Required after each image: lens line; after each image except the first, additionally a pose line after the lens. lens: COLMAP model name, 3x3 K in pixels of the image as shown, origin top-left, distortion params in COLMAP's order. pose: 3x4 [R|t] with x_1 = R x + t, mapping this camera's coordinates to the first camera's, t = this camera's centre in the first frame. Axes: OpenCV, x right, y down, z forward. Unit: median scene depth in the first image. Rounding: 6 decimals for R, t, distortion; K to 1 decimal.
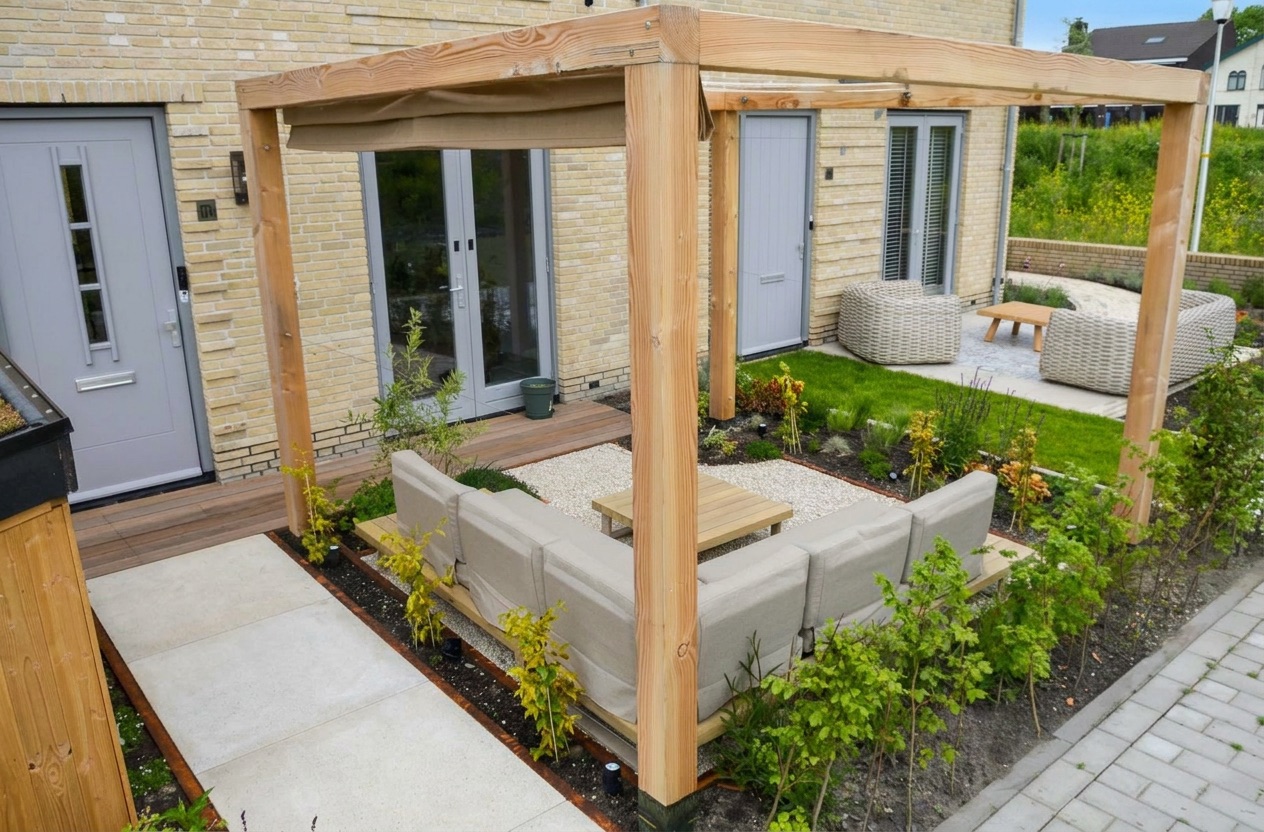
lens RADIAL K [[960.7, 0, 634.7], [0, 960.7, 410.1], [0, 0, 1]] dist [-0.030897, 0.001608]
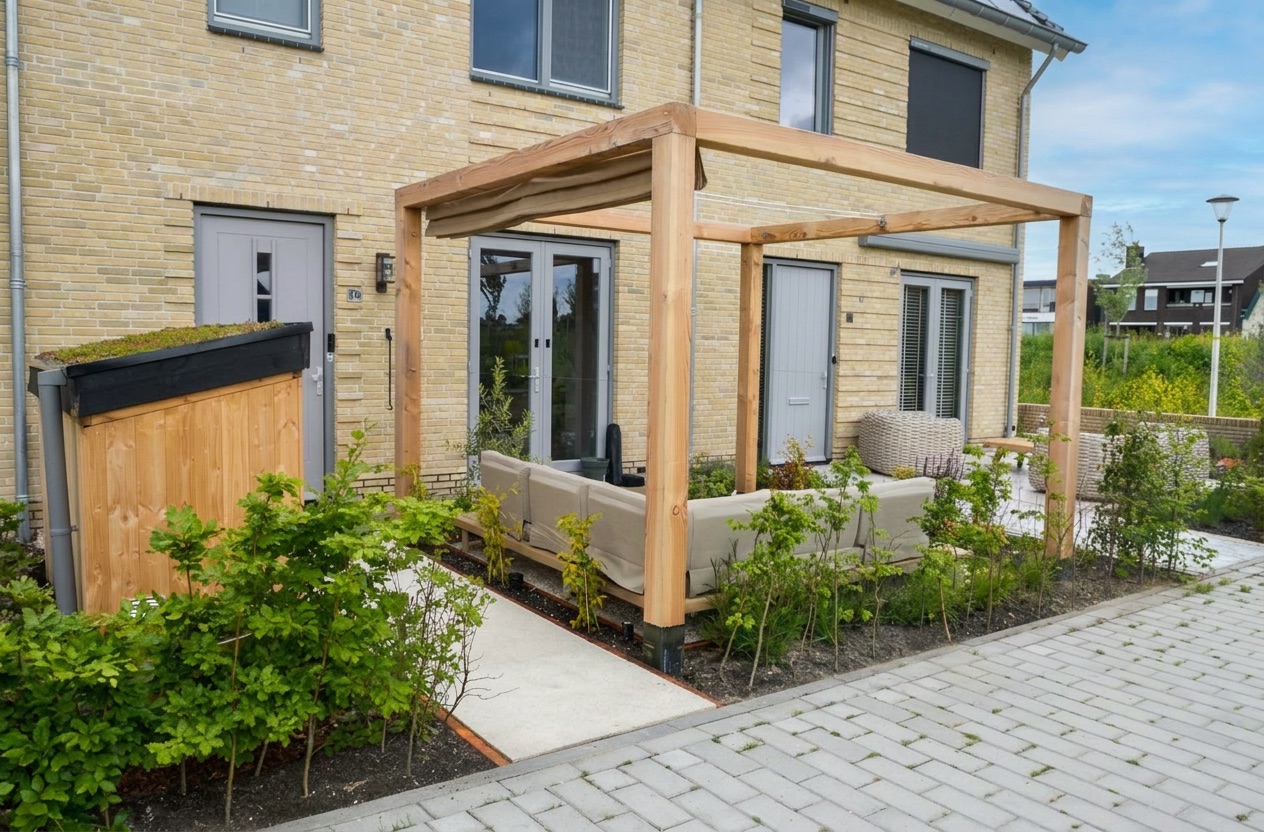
lens RADIAL K [[960.7, 0, 634.7], [0, 960.7, 410.1], [0, 0, 1]] dist [-0.030897, 0.001608]
pose [[0.996739, 0.039950, -0.070114, 0.034538], [-0.053666, 0.977034, -0.206213, 0.168352], [0.060265, 0.209303, 0.975992, -0.205361]]
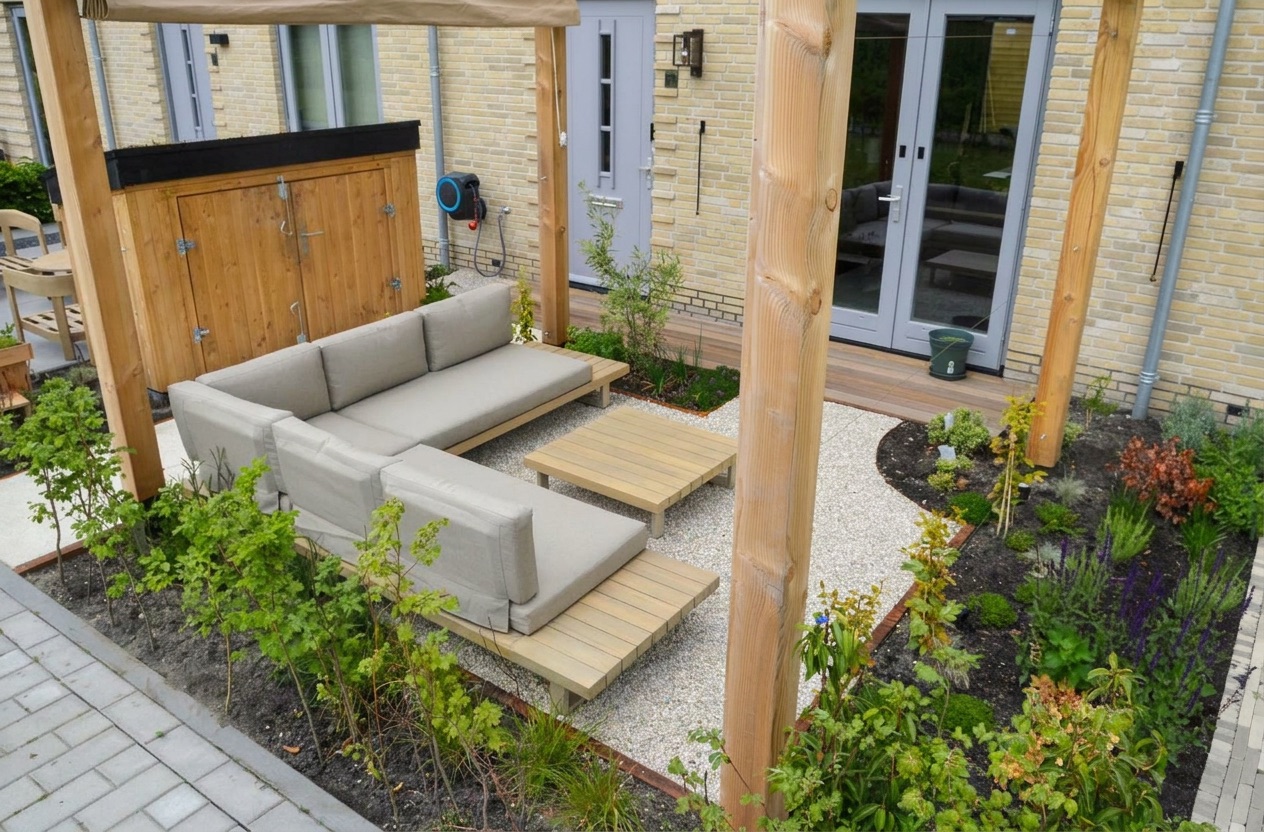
lens RADIAL K [[960.7, 0, 634.7], [0, 960.7, 410.1], [0, 0, 1]] dist [-0.030897, 0.001608]
pose [[0.248773, 0.379966, -0.890920, 0.625633], [-0.284643, 0.907900, 0.307727, -0.155557], [0.925792, 0.177040, 0.334016, 0.520861]]
